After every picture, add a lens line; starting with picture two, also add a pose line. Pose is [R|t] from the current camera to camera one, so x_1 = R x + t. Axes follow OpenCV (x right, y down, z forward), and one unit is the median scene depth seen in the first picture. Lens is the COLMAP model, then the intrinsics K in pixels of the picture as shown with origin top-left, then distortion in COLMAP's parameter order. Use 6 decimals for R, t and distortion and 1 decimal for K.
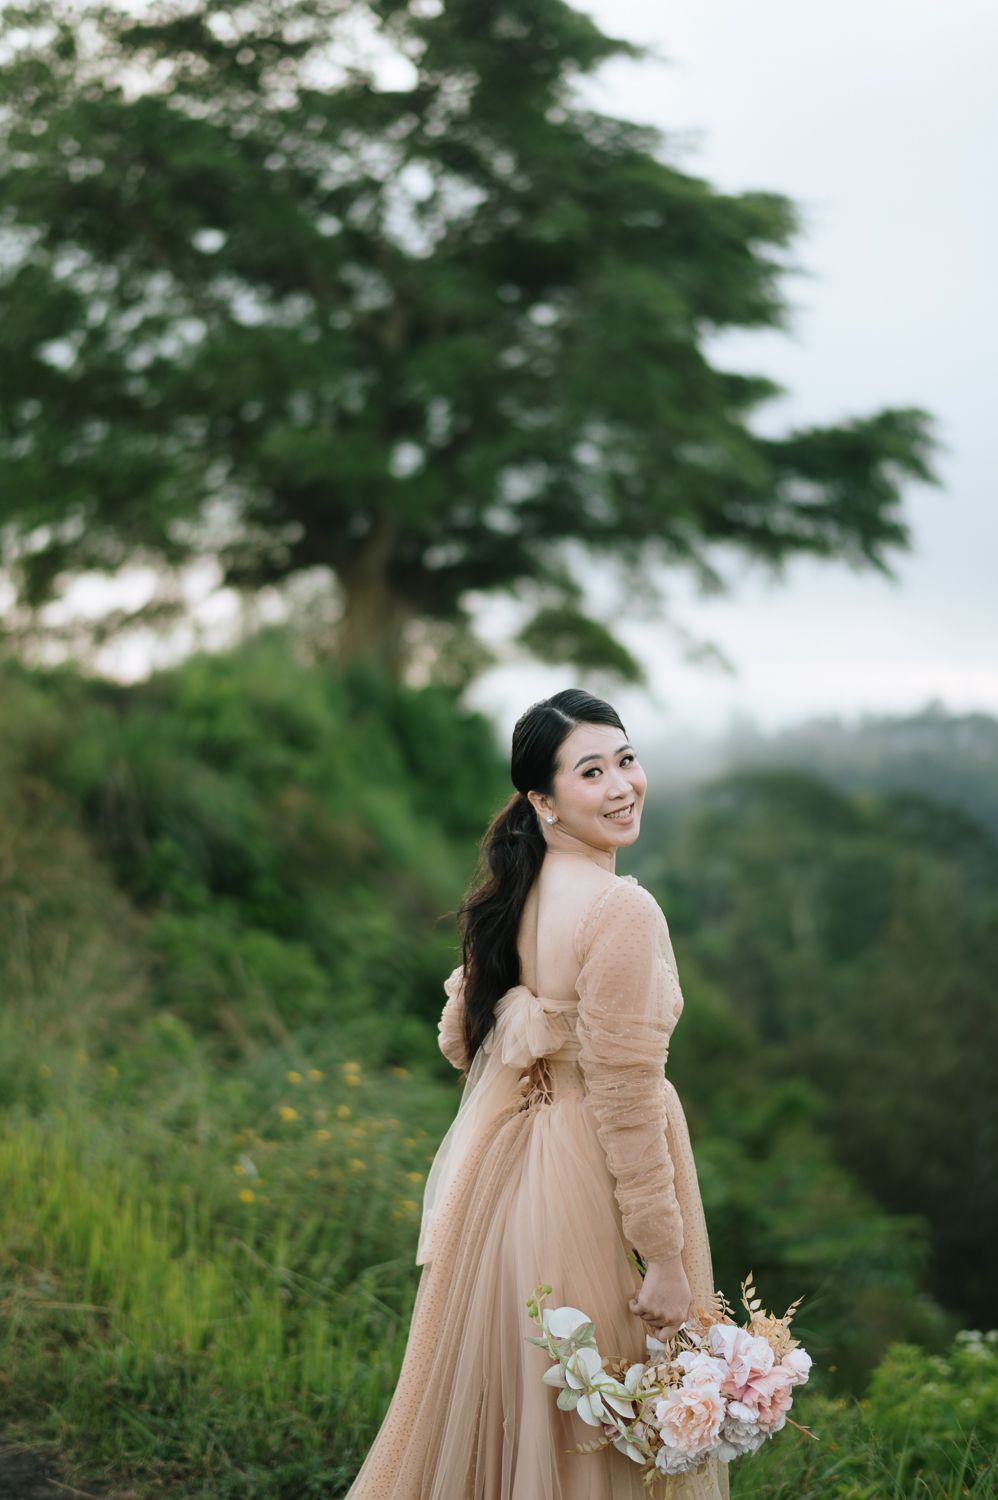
lens RADIAL K [[2496.6, 0, 500.8], [0, 2496.6, 750.9], [0, 0, 1]] dist [0.008981, 0.063021]
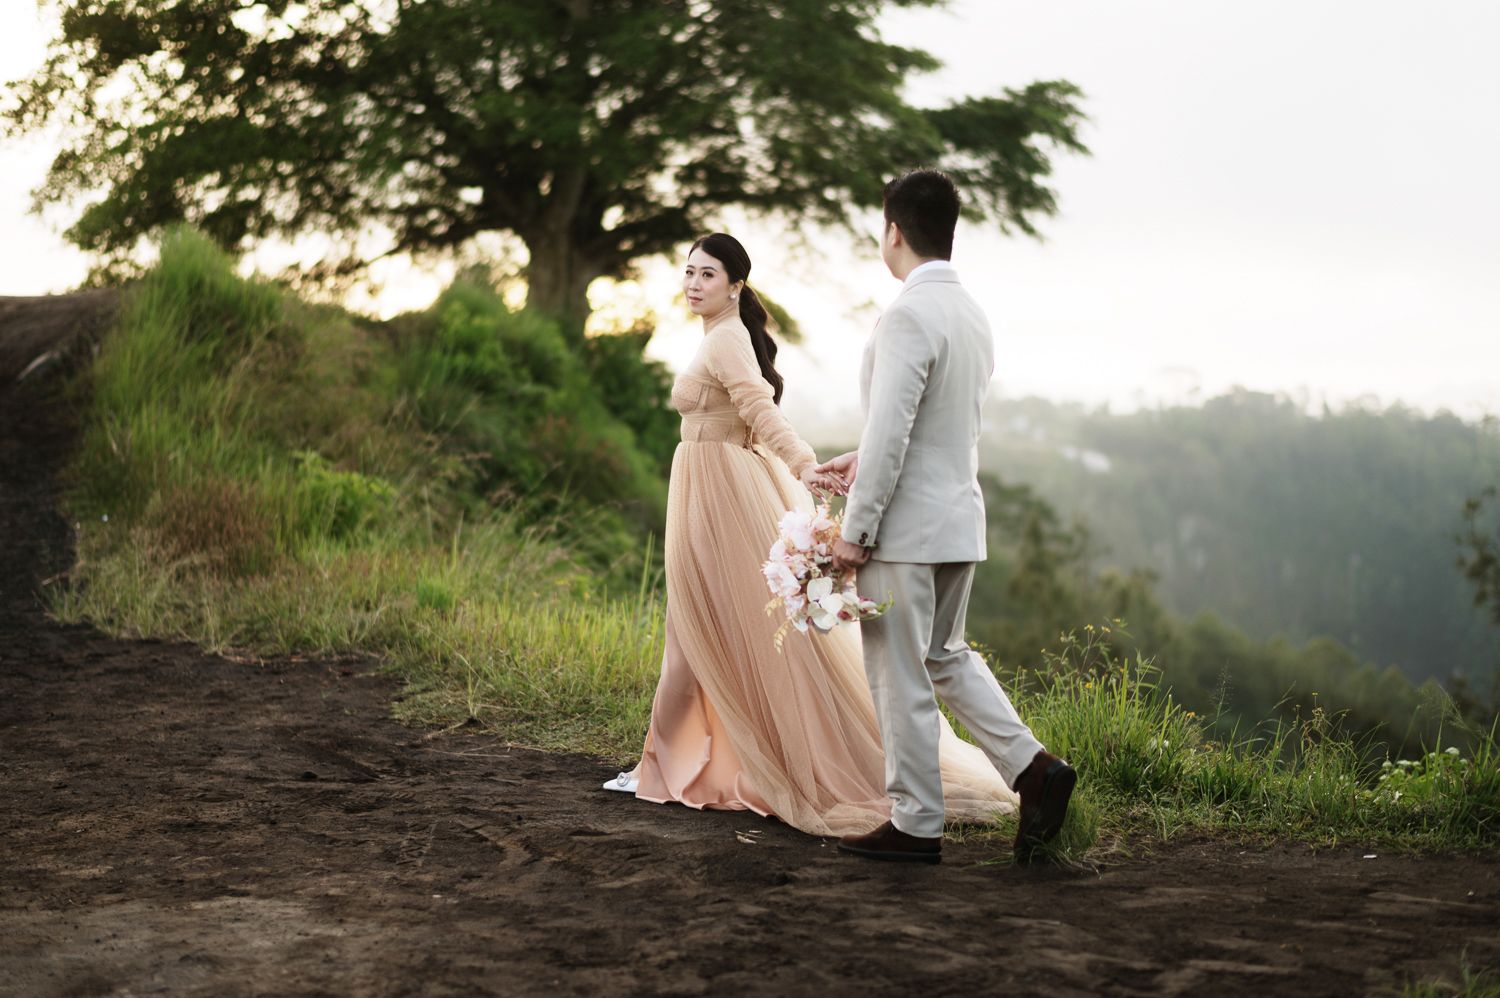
lens RADIAL K [[2496.6, 0, 746.4], [0, 2496.6, 466.9], [0, 0, 1]] dist [0.008981, 0.063021]
pose [[0.997128, 0.001234, 0.075722, -0.051640], [-0.002116, 0.999931, 0.011558, 0.015889], [-0.075702, -0.011685, 0.997062, -0.060505]]
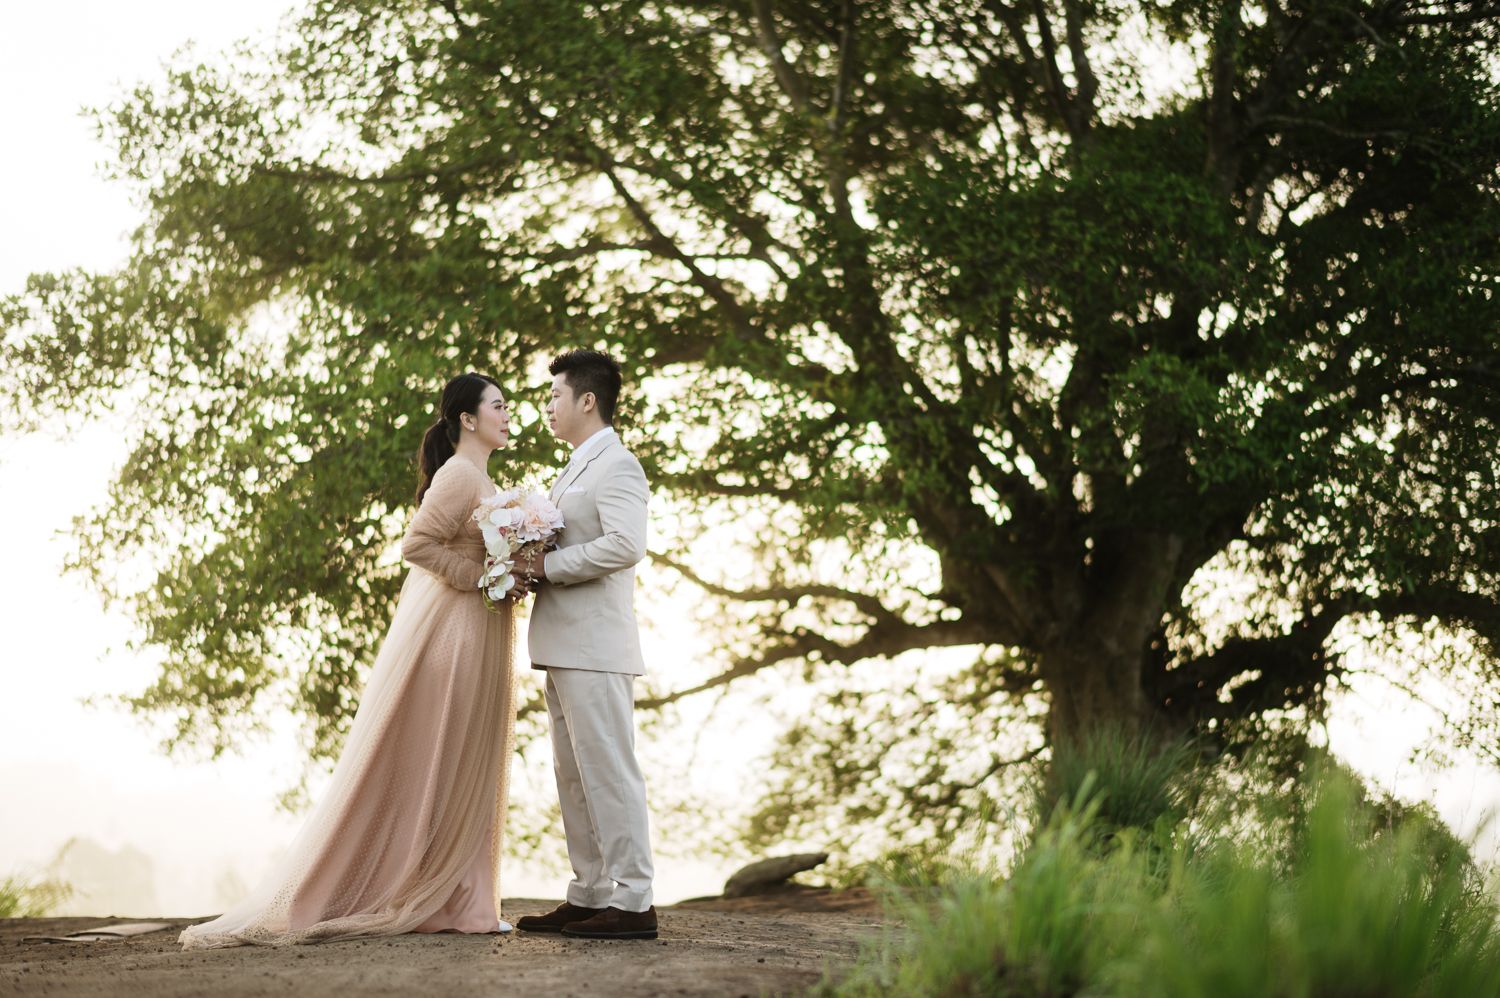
lens RADIAL K [[2448.8, 0, 747.6], [0, 2448.8, 580.2], [0, 0, 1]] dist [-0.199251, 1.182848]
pose [[0.995747, 0.061567, 0.068539, -0.166204], [-0.055262, 0.994374, -0.090371, -0.037126], [-0.073718, 0.086199, 0.993547, 0.499446]]
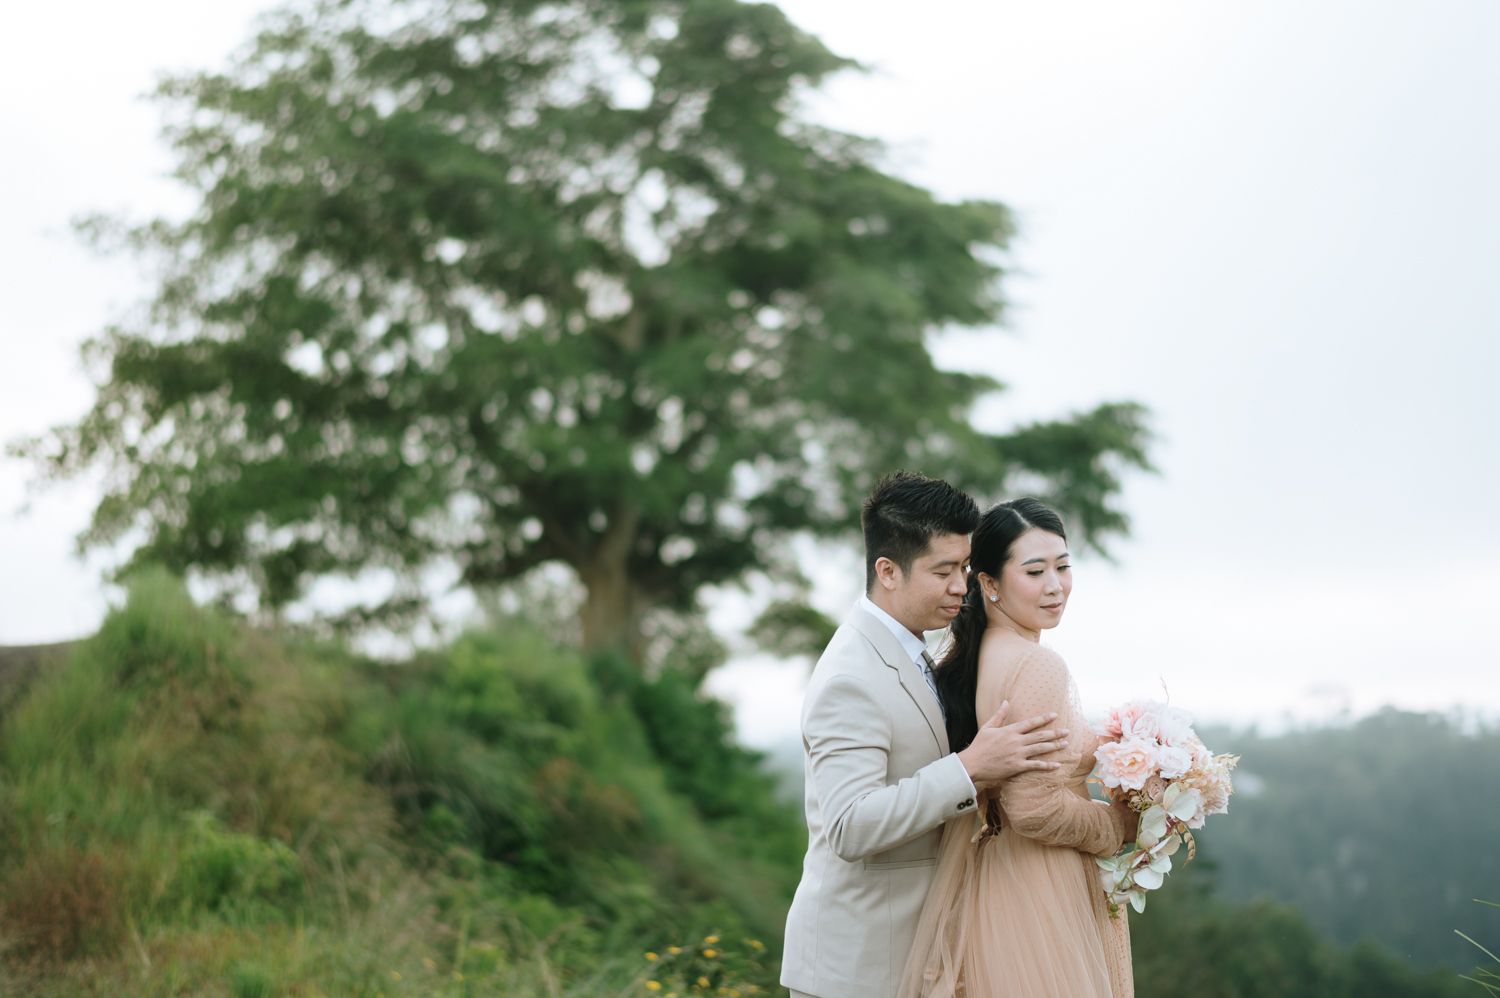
lens RADIAL K [[2494.2, 0, 752.1], [0, 2494.2, 496.5], [0, 0, 1]] dist [0.033558, 0.041965]
pose [[0.999722, -0.010796, 0.020974, -0.015002], [0.012996, 0.994093, -0.107754, 0.012334], [-0.019687, 0.107997, 0.993956, -0.027546]]
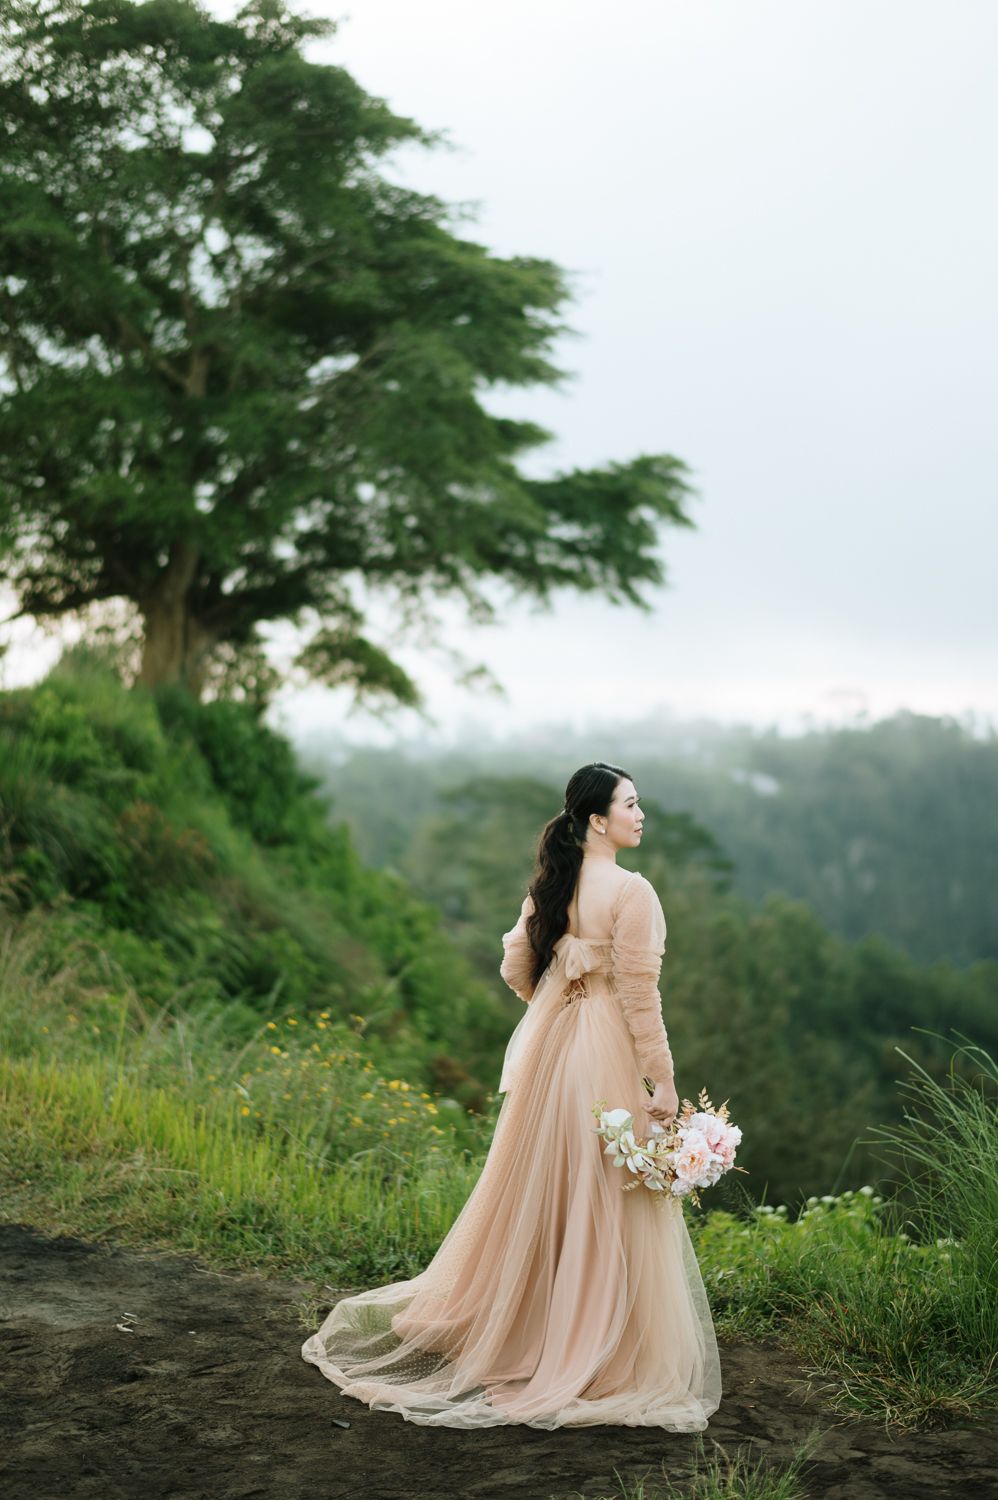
lens RADIAL K [[2494.2, 0, 500.4], [0, 2494.2, 751.7], [0, 0, 1]] dist [0.033558, 0.041965]
pose [[0.994168, 0.004508, 0.107750, -0.026829], [-0.004234, 0.999987, -0.002774, -0.003604], [-0.107762, 0.002301, 0.994174, -0.089037]]
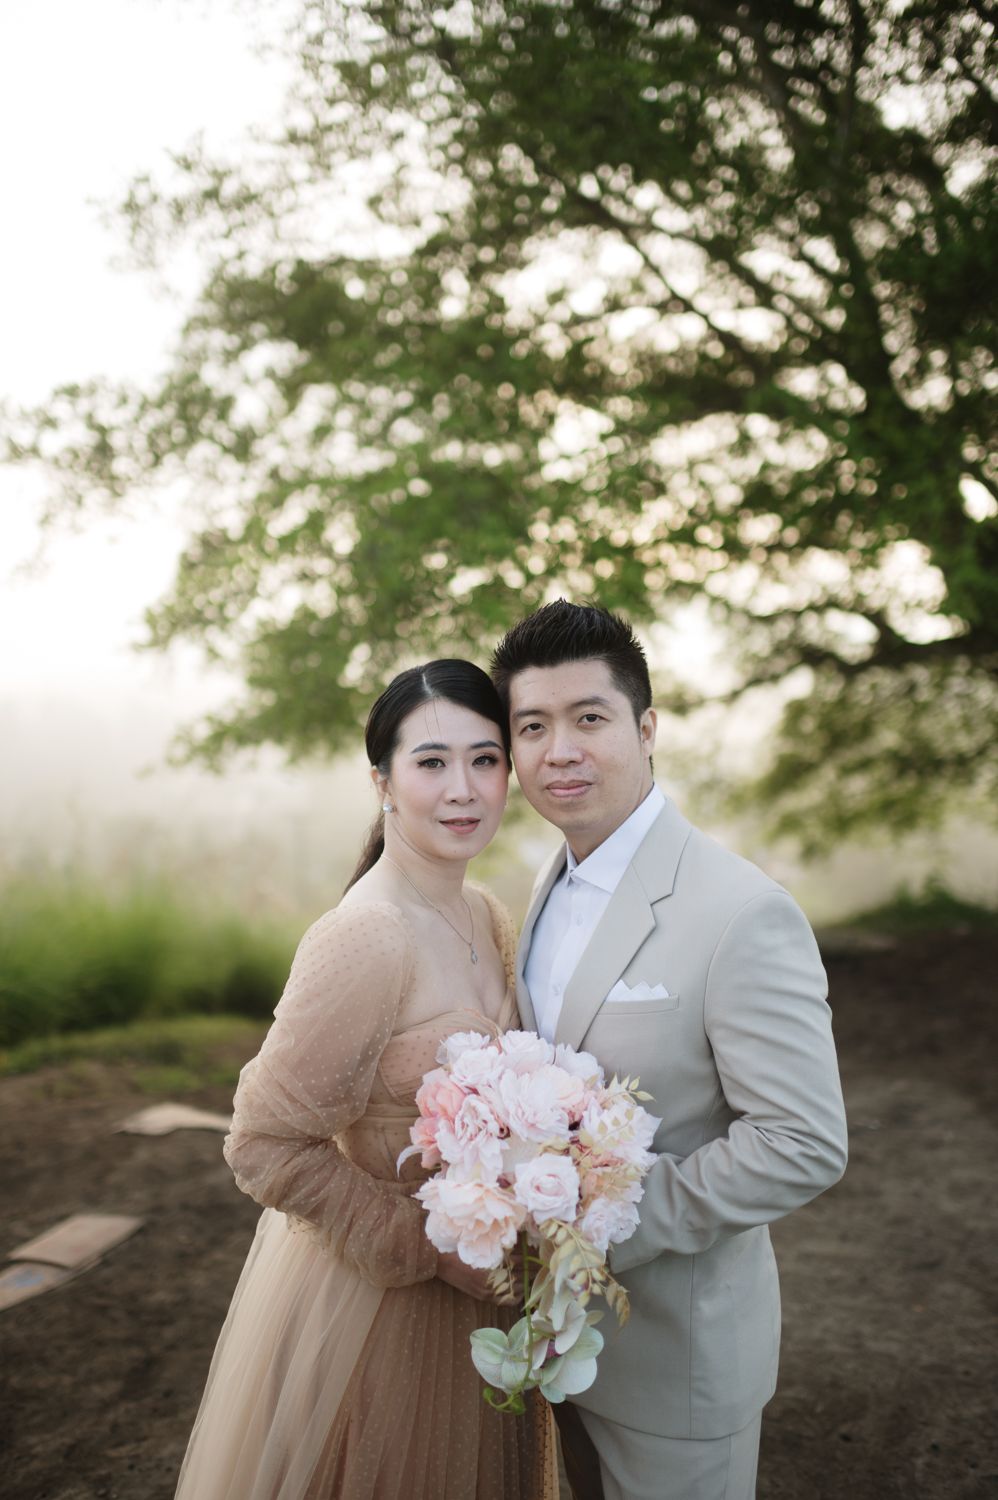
lens RADIAL K [[1513.8, 0, 504.2], [0, 1513.8, 749.8], [0, 0, 1]] dist [0.012017, -0.001672]
pose [[0.998133, -0.000024, -0.061079, -0.171010], [0.003131, 0.998705, 0.050775, -0.071013], [0.060999, -0.050871, 0.996841, 0.664590]]
